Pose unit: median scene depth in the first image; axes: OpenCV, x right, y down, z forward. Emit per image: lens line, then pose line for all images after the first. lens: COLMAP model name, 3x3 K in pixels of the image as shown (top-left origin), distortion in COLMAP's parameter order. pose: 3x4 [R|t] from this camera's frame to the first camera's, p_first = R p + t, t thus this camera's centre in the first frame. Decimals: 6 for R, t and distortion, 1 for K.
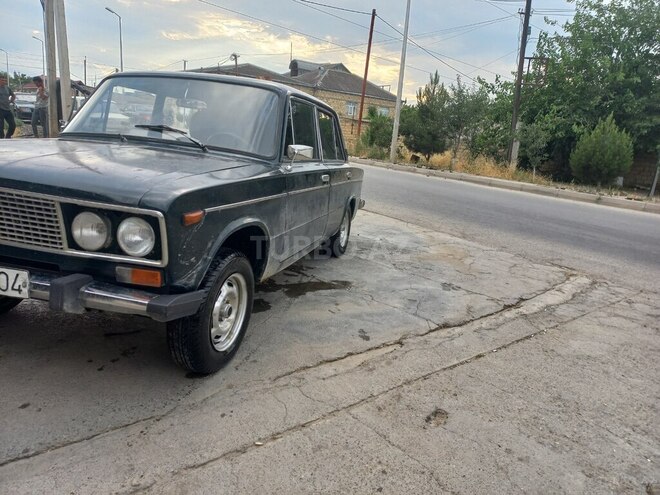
lens RADIAL K [[472.1, 0, 326.0], [0, 472.1, 241.0], [0, 0, 1]] dist [0.048021, -0.023089]
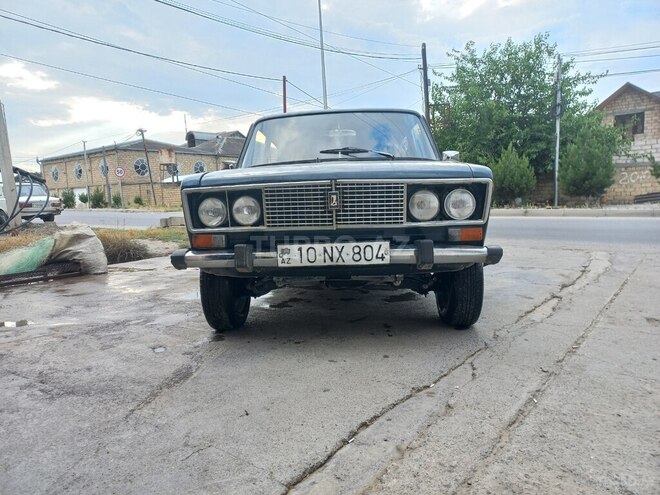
lens RADIAL K [[472.1, 0, 323.0], [0, 472.1, 241.5], [0, 0, 1]] dist [0.048021, -0.023089]
pose [[0.969298, -0.144686, 0.198813, -0.100036], [0.168261, 0.979893, -0.107225, 0.016264], [-0.179301, 0.137385, 0.974154, -0.018695]]
